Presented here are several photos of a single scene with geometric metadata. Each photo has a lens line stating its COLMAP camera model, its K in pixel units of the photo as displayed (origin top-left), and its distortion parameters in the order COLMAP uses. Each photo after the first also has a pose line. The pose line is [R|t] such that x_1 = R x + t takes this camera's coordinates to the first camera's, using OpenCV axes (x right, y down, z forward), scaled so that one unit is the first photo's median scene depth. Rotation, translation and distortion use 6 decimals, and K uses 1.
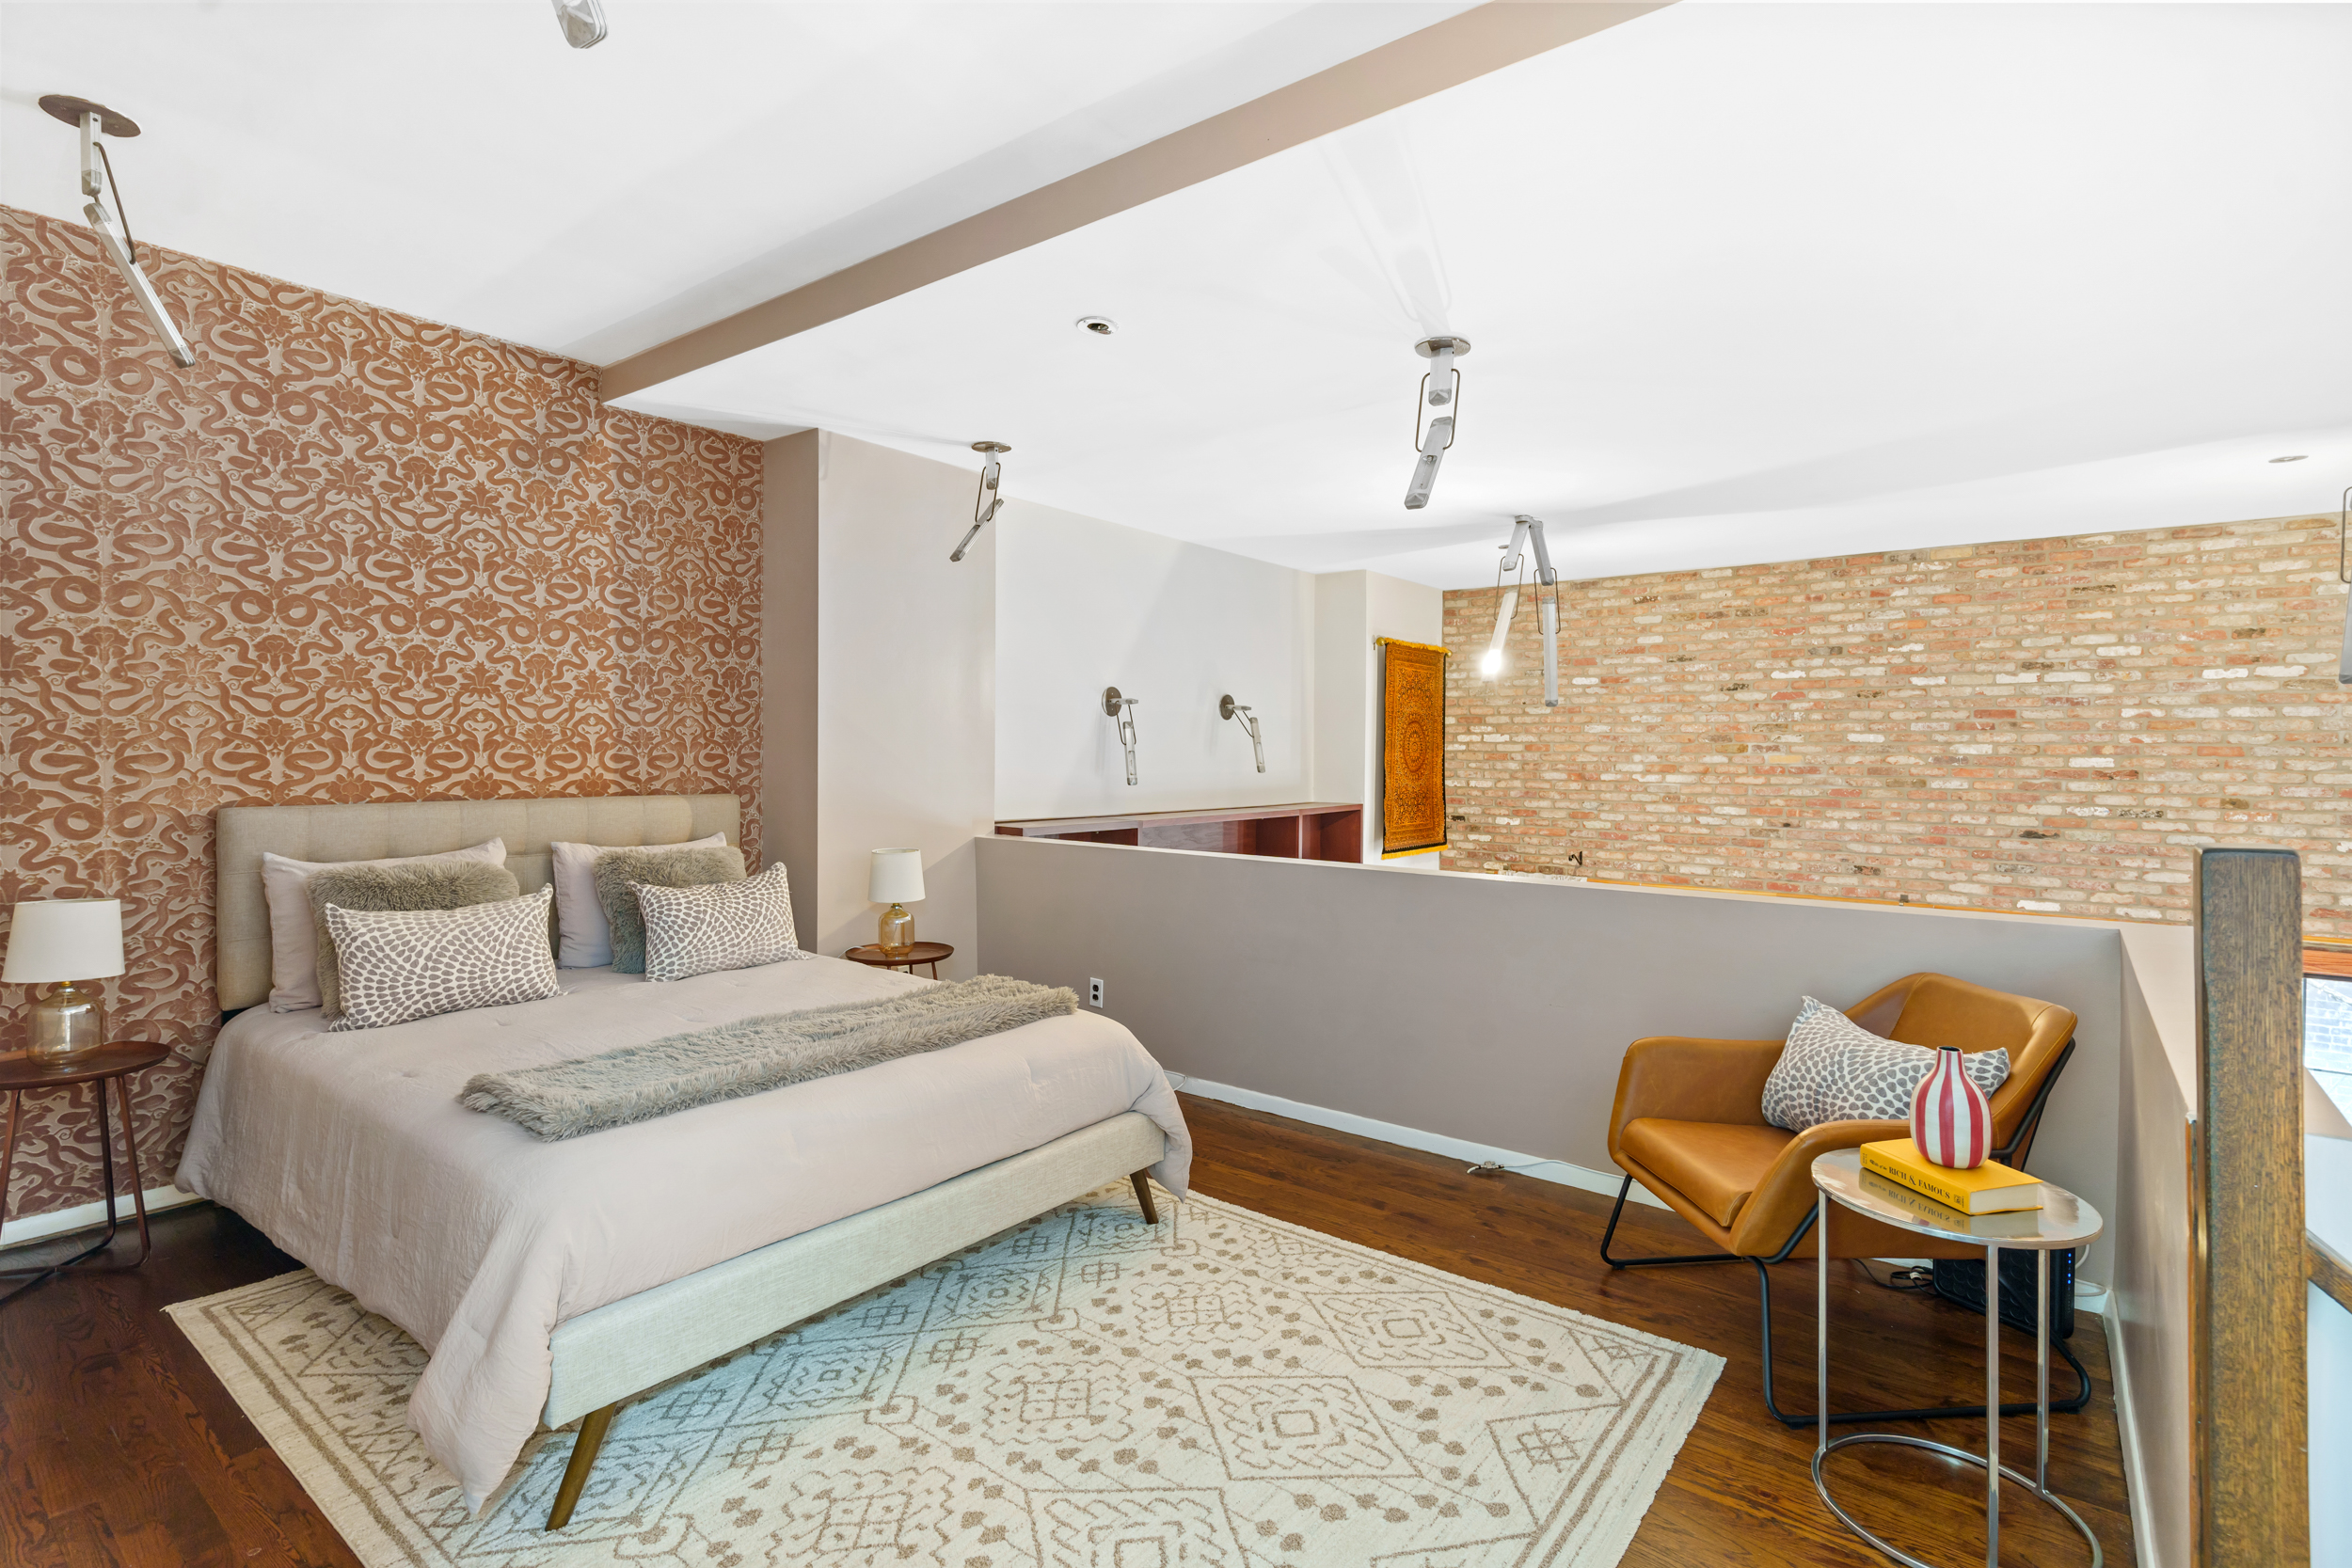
lens RADIAL K [[1123.7, 0, 1170.8], [0, 1123.7, 771.2], [0, 0, 1]] dist [0.002774, -0.000185]
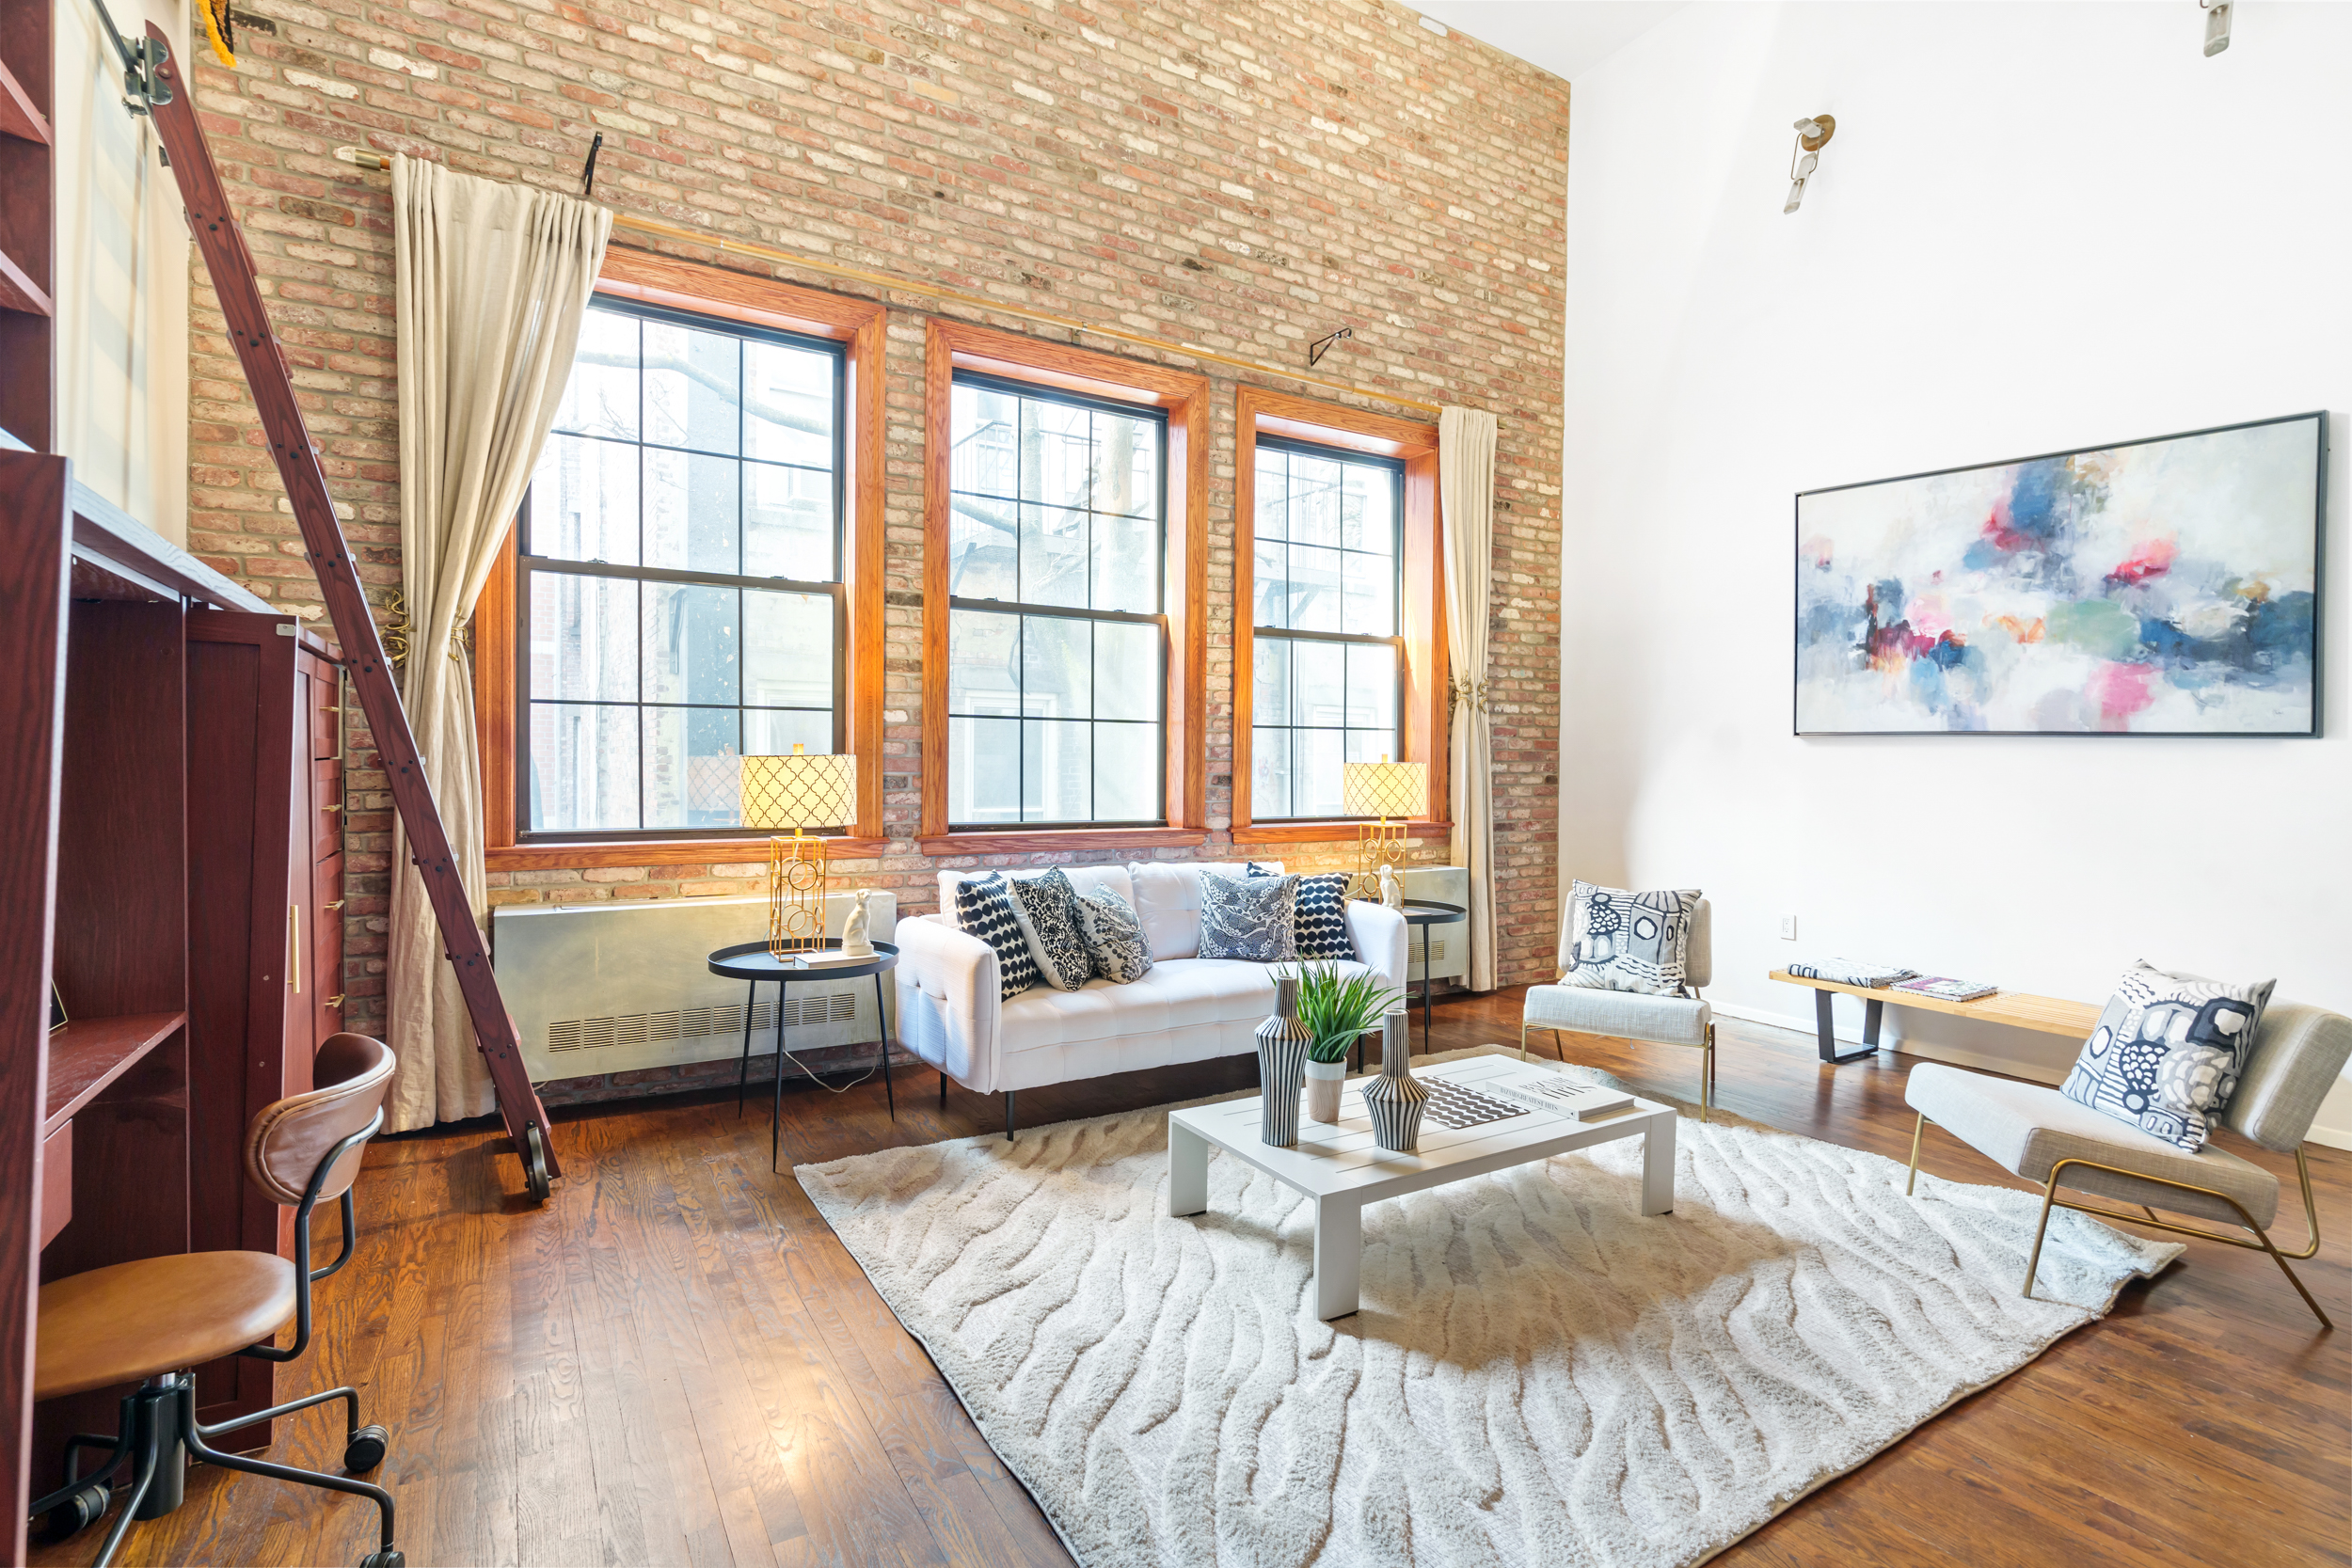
lens RADIAL K [[1123.7, 0, 1170.8], [0, 1123.7, 778.4], [0, 0, 1]] dist [0.002774, -0.000185]
pose [[0.344860, -0.012810, 0.938567, -0.024089], [0.012265, 0.999883, 0.009140, 0.395378], [-0.938574, 0.008360, 0.344977, 0.673348]]
